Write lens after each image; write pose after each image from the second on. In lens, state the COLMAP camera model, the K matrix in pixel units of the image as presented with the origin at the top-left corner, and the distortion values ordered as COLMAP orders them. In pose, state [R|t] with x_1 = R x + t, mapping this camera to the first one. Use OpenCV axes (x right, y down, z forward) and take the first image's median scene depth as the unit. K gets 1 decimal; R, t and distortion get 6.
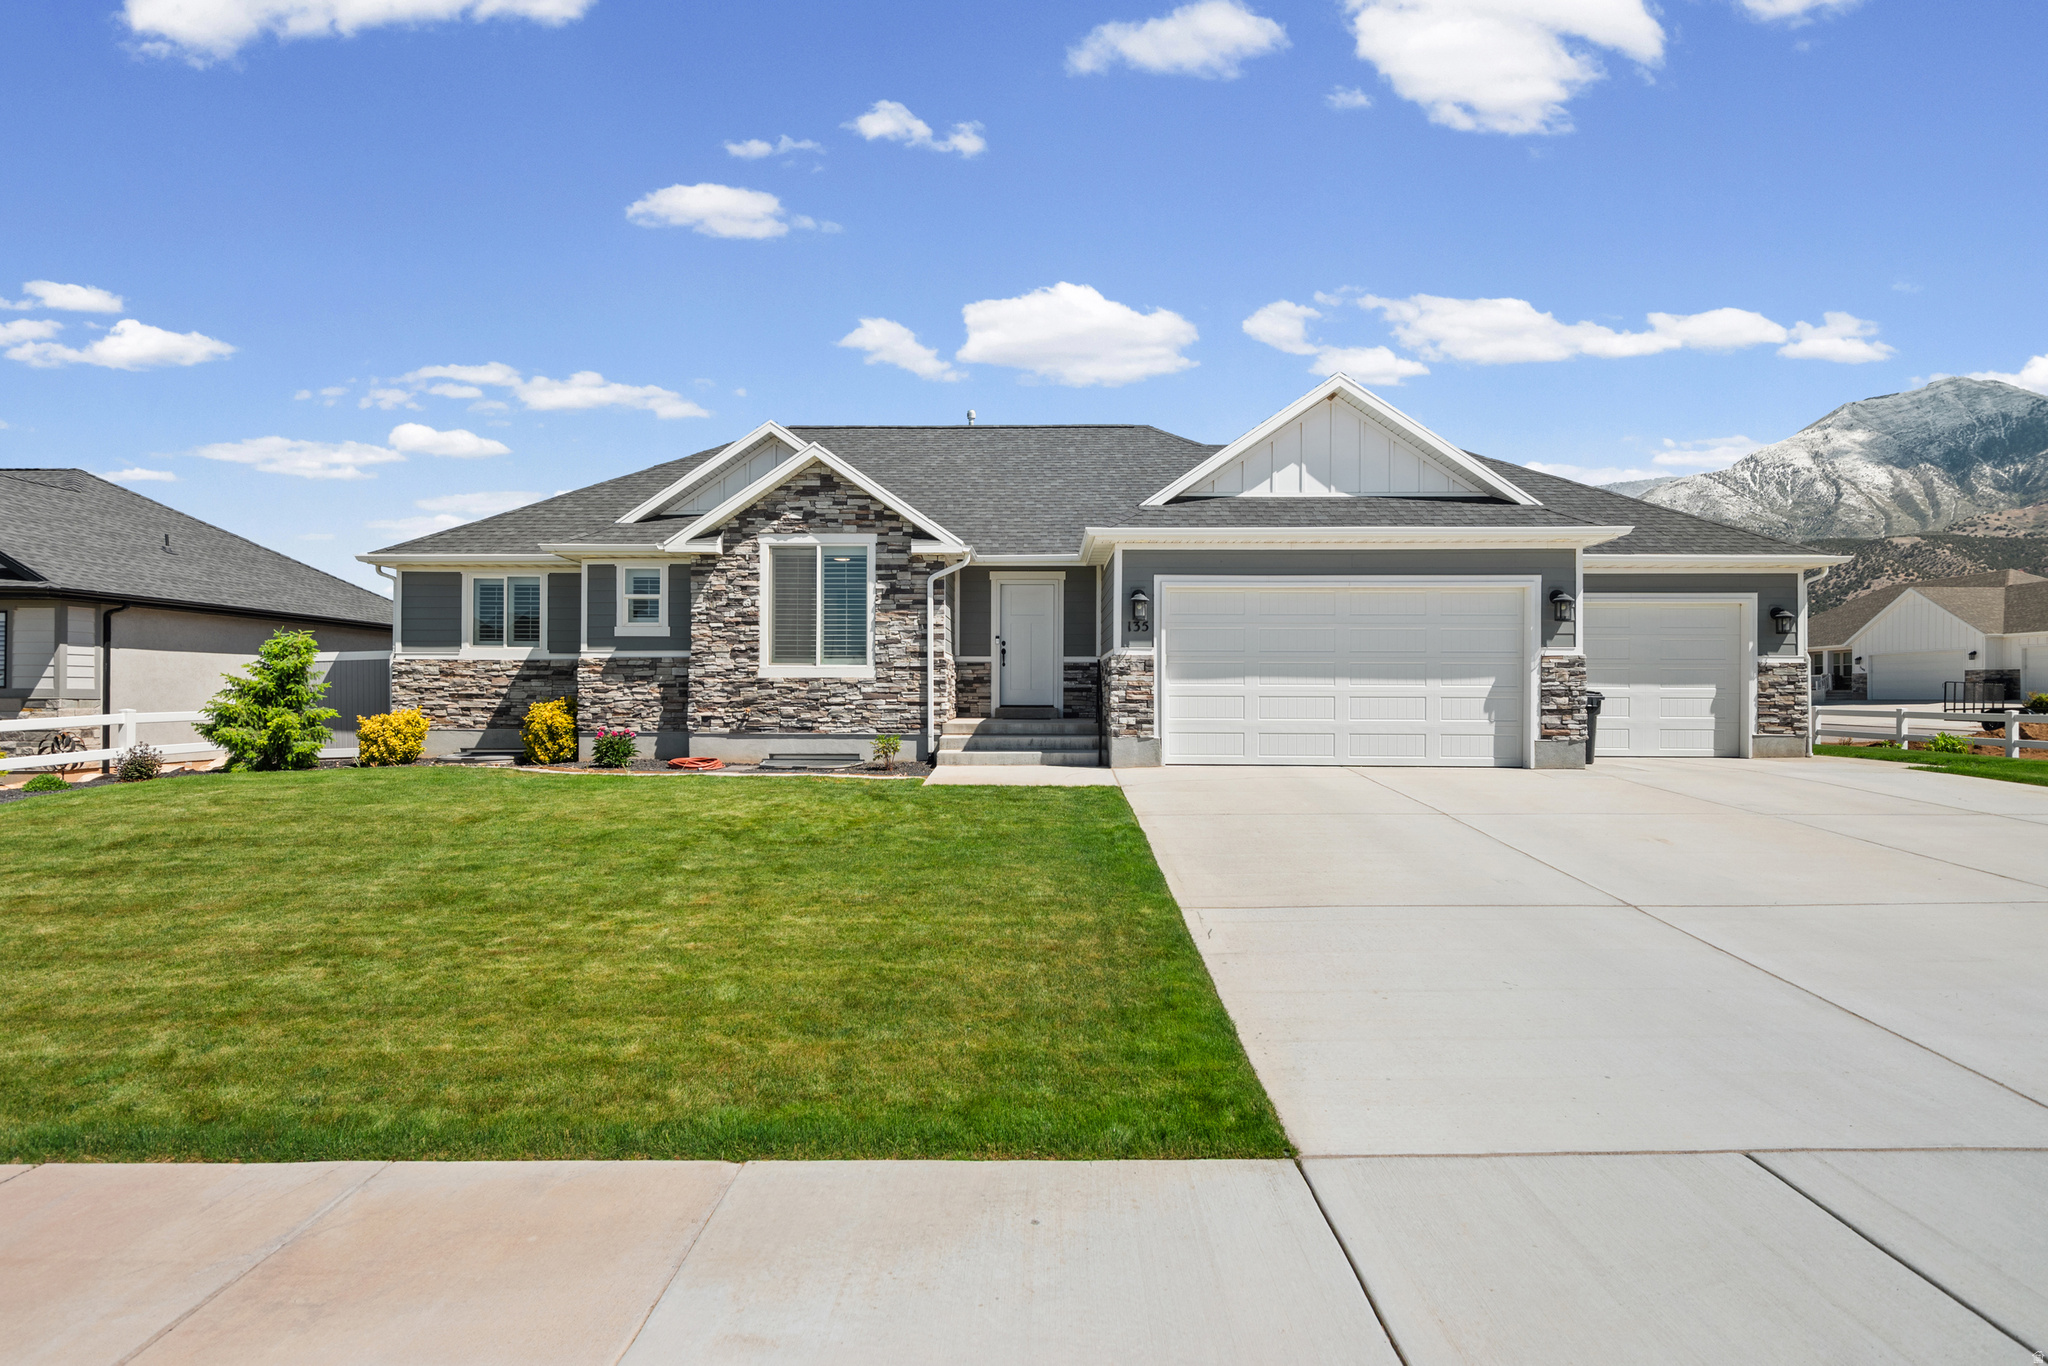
lens RADIAL K [[946.7, 0, 1016.7], [0, 946.7, 697.2], [0, 0, 1]] dist [0.011290, -0.005912]
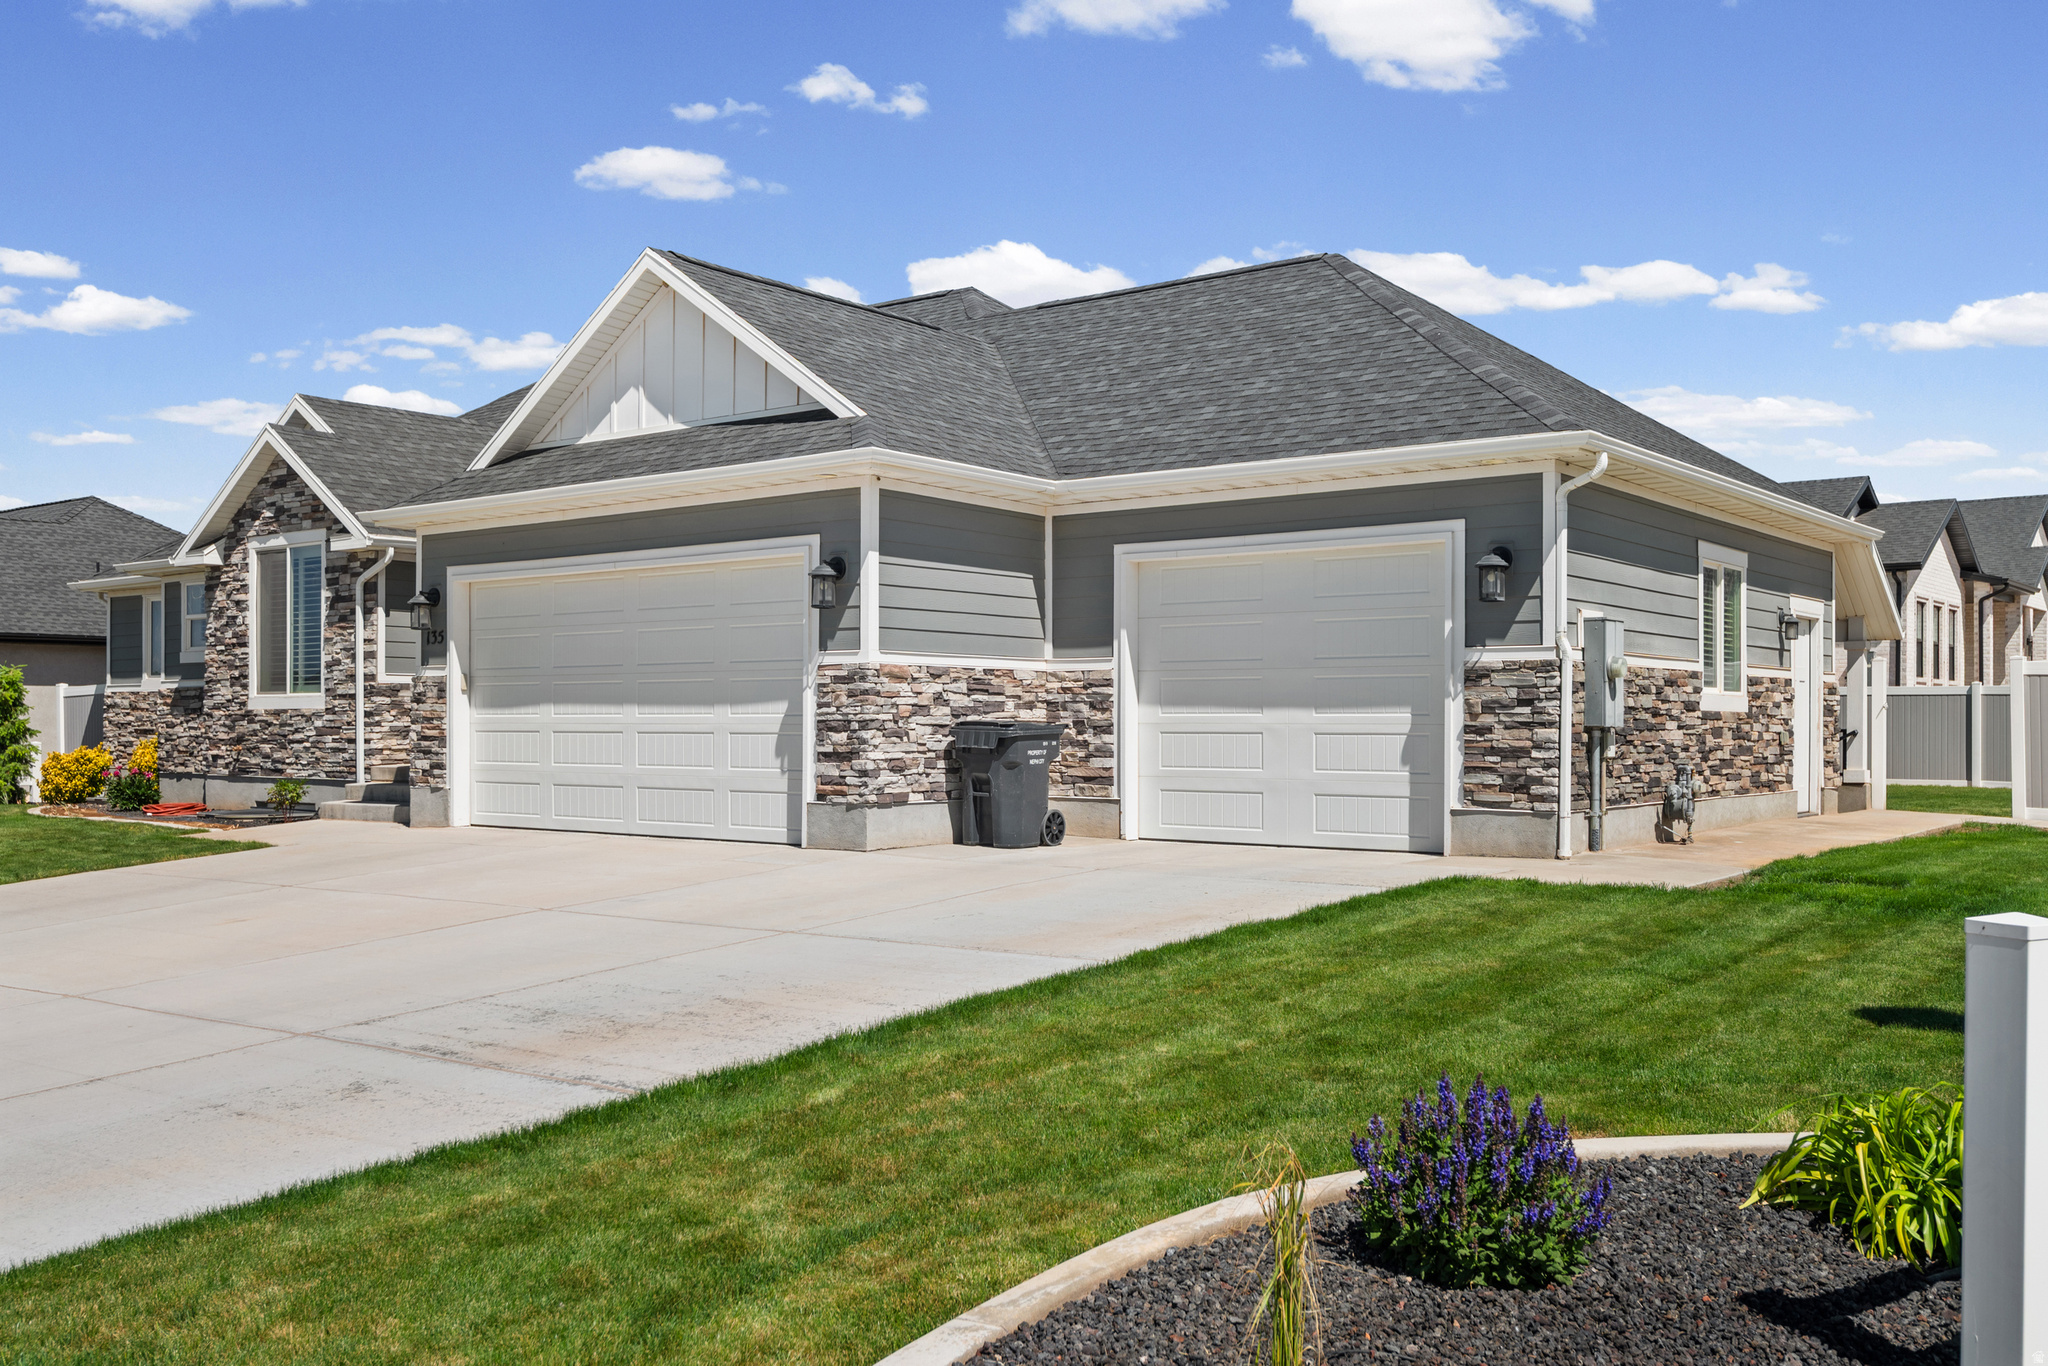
lens RADIAL K [[1807.3, 0, 1021.1], [0, 1807.3, 734.4], [0, 0, 1]] dist [-0.013684, -0.015827]
pose [[0.806406, -0.000014, -0.591362, 1.220892], [0.000852, 0.999999, 0.001137, 0.000069], [0.591361, -0.001421, 0.806406, 0.121300]]
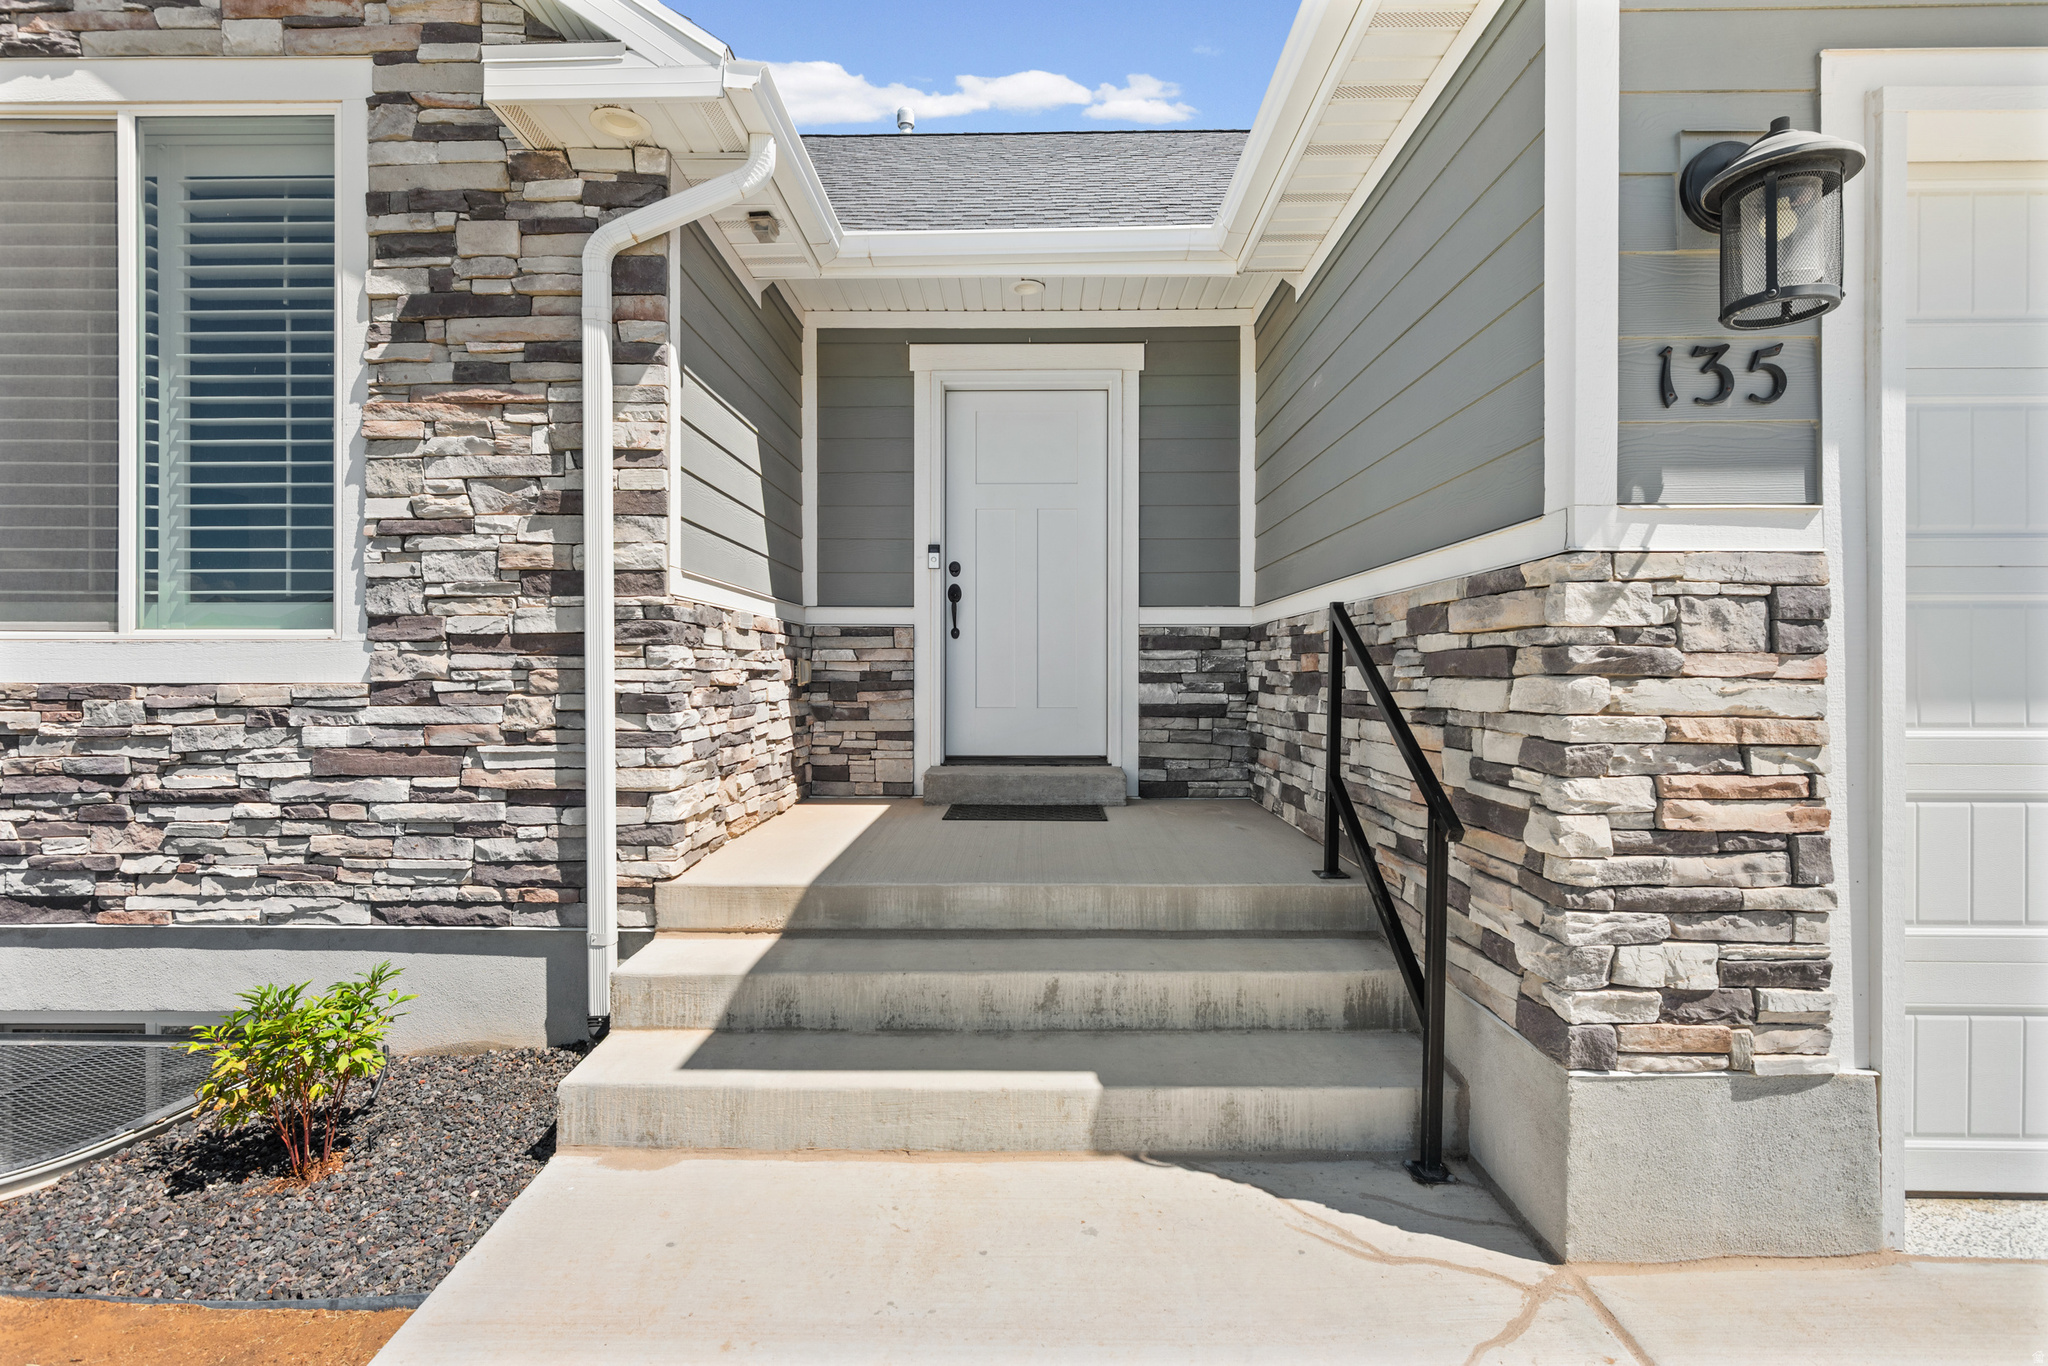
lens RADIAL K [[946.7, 0, 1012.8], [0, 946.7, 678.0], [0, 0, 1]] dist [0.011290, -0.005912]
pose [[0.999996, -0.002436, 0.001141, 0.007342], [0.002437, 0.999997, -0.000354, -0.021373], [-0.001141, 0.000357, 0.999999, 0.767931]]
